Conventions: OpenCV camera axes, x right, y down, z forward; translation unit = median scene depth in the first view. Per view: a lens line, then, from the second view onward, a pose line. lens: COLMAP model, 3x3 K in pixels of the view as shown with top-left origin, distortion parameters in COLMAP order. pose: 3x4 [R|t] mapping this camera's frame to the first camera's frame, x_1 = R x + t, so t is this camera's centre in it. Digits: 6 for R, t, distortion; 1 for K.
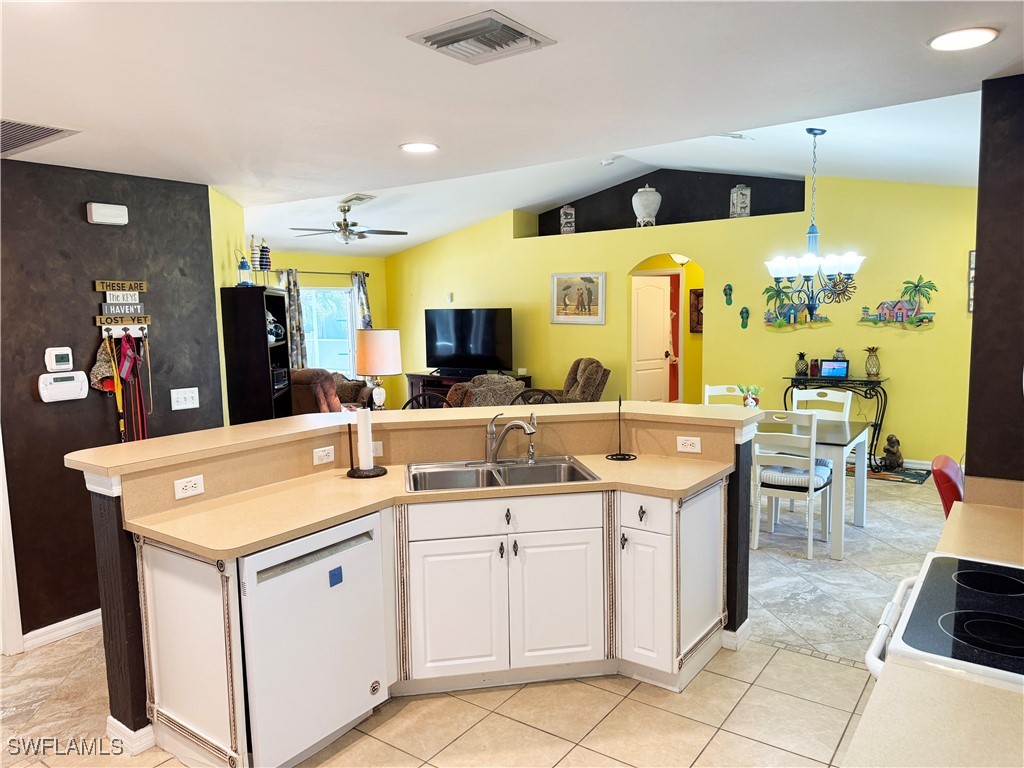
lens RADIAL K [[725.3, 0, 512.0], [0, 725.3, 384.0], [0, 0, 1]] dist [0.070527, -0.099073]
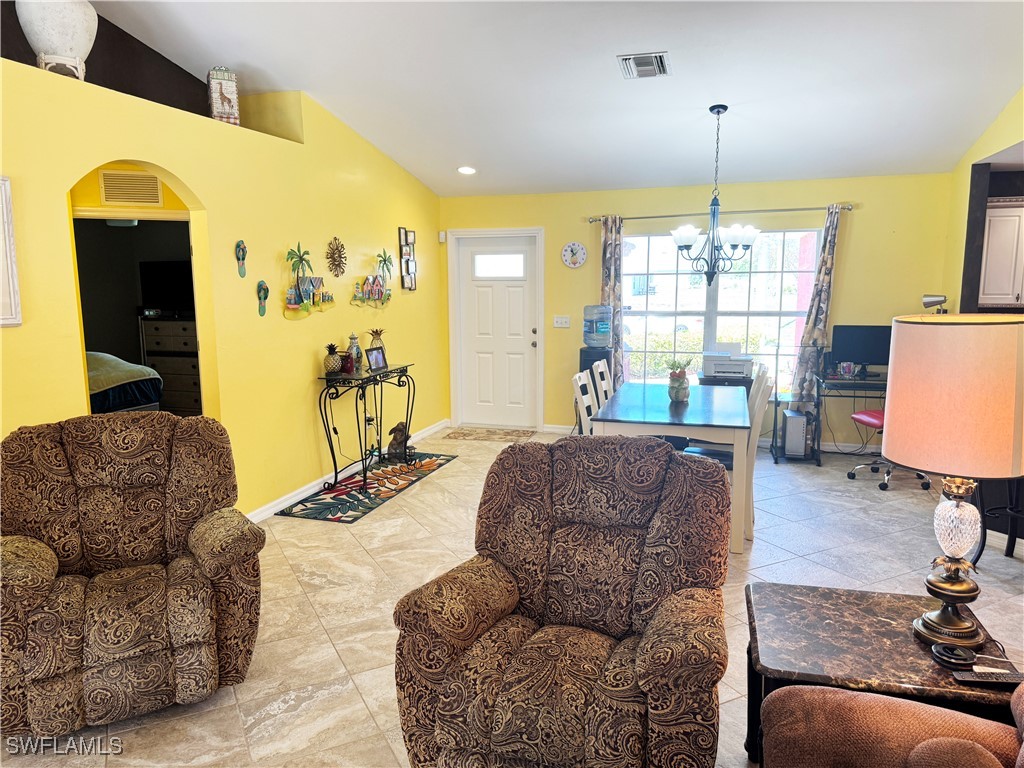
lens RADIAL K [[725.3, 0, 512.0], [0, 725.3, 384.0], [0, 0, 1]] dist [0.070527, -0.099073]
pose [[-0.309621, -0.113339, 0.944081, -0.356369], [0.118198, 0.980582, 0.156485, -0.098622], [-0.943485, 0.160040, -0.290212, 1.069548]]
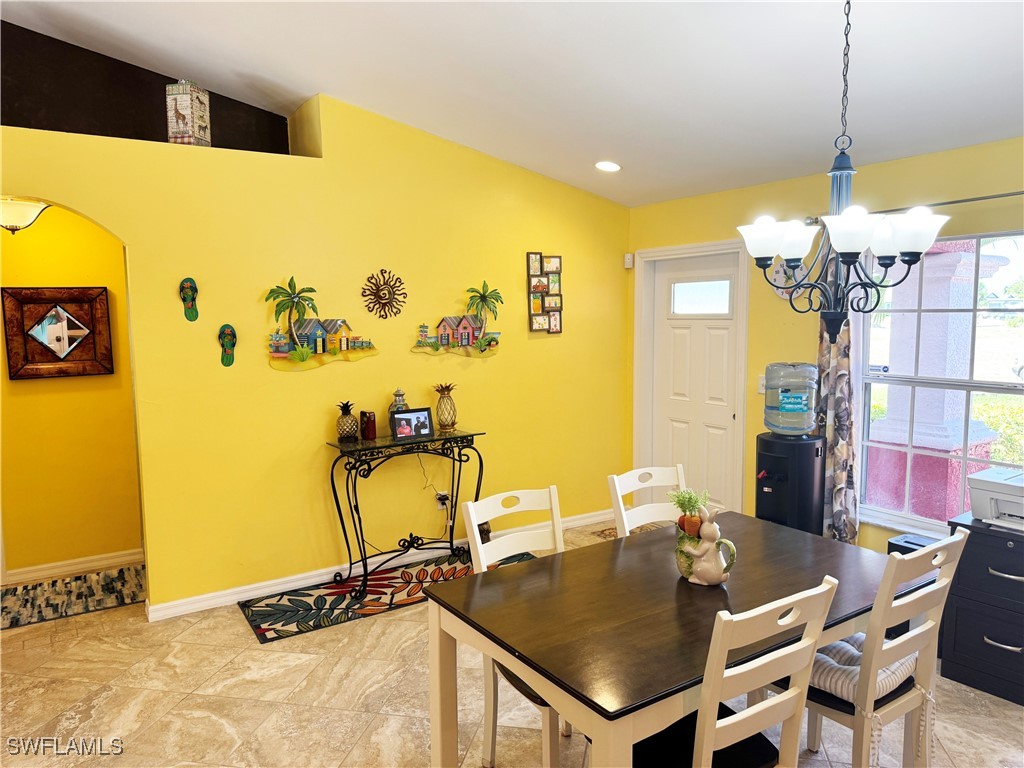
lens RADIAL K [[725.3, 0, 512.0], [0, 725.3, 384.0], [0, 0, 1]] dist [0.070527, -0.099073]
pose [[0.358951, -0.074685, 0.930363, -0.096847], [0.104234, 0.993766, 0.039559, -0.068260], [-0.927518, 0.082775, 0.364498, 0.678552]]
